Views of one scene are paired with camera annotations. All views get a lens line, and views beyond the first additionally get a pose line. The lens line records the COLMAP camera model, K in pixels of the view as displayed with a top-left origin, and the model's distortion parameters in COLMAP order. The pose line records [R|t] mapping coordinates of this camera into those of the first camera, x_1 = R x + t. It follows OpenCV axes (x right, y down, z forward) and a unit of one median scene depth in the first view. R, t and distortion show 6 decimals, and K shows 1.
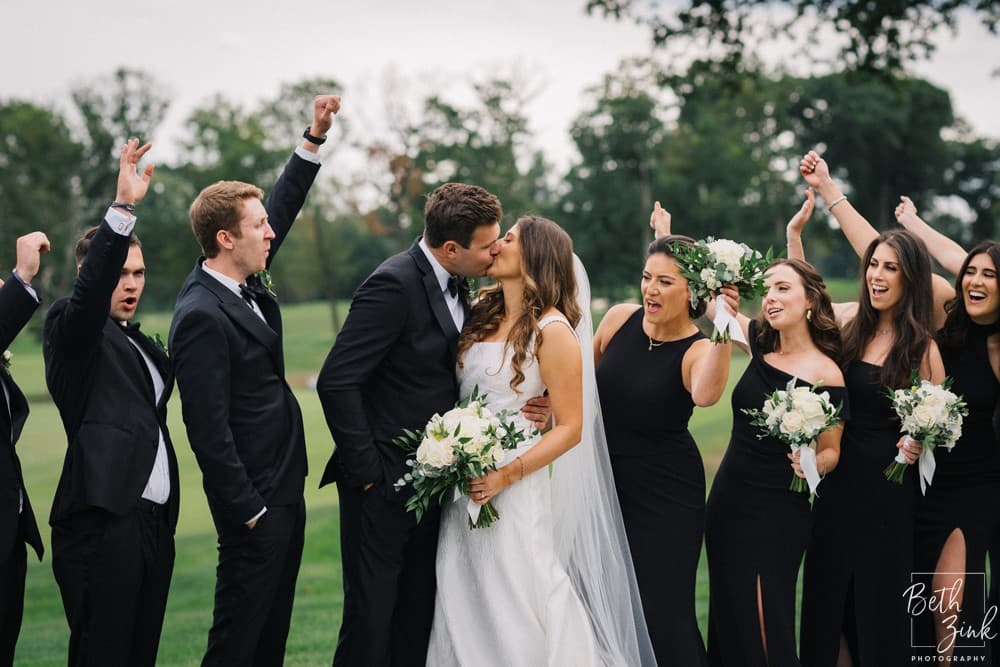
lens RADIAL K [[2625.2, 0, 499.9], [0, 2625.2, 333.9], [0, 0, 1]] dist [-0.145009, 0.000000]
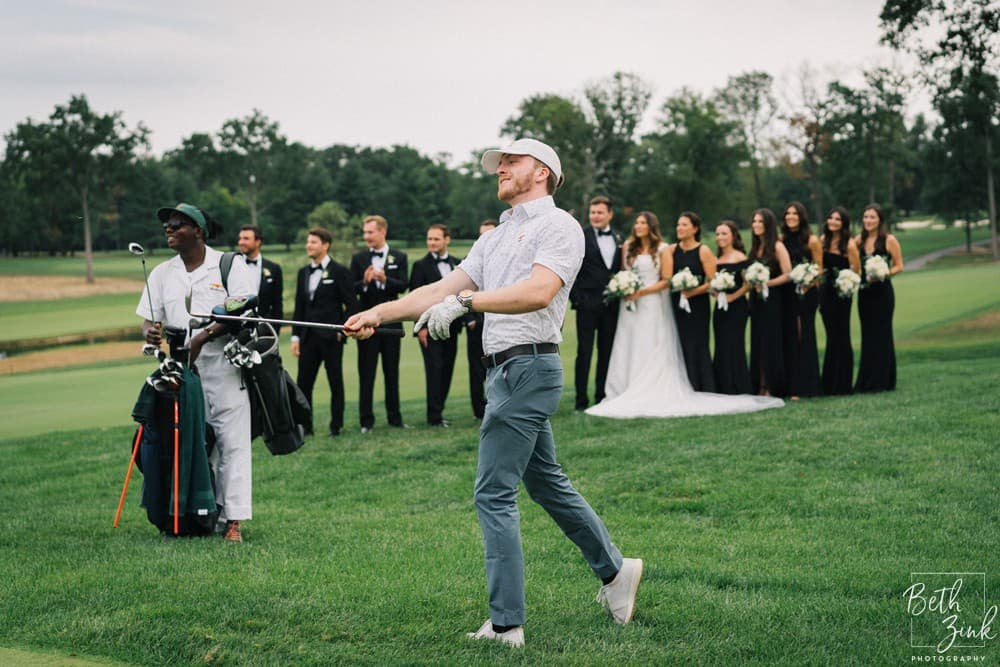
lens RADIAL K [[2625.2, 0, 500.2], [0, 2625.2, 332.4], [0, 0, 1]] dist [-0.145009, 0.000000]
pose [[0.973396, -0.020242, -0.228234, 0.123459], [0.027458, 0.999217, 0.028487, 0.000992], [0.227478, -0.033996, 0.973190, -0.453029]]
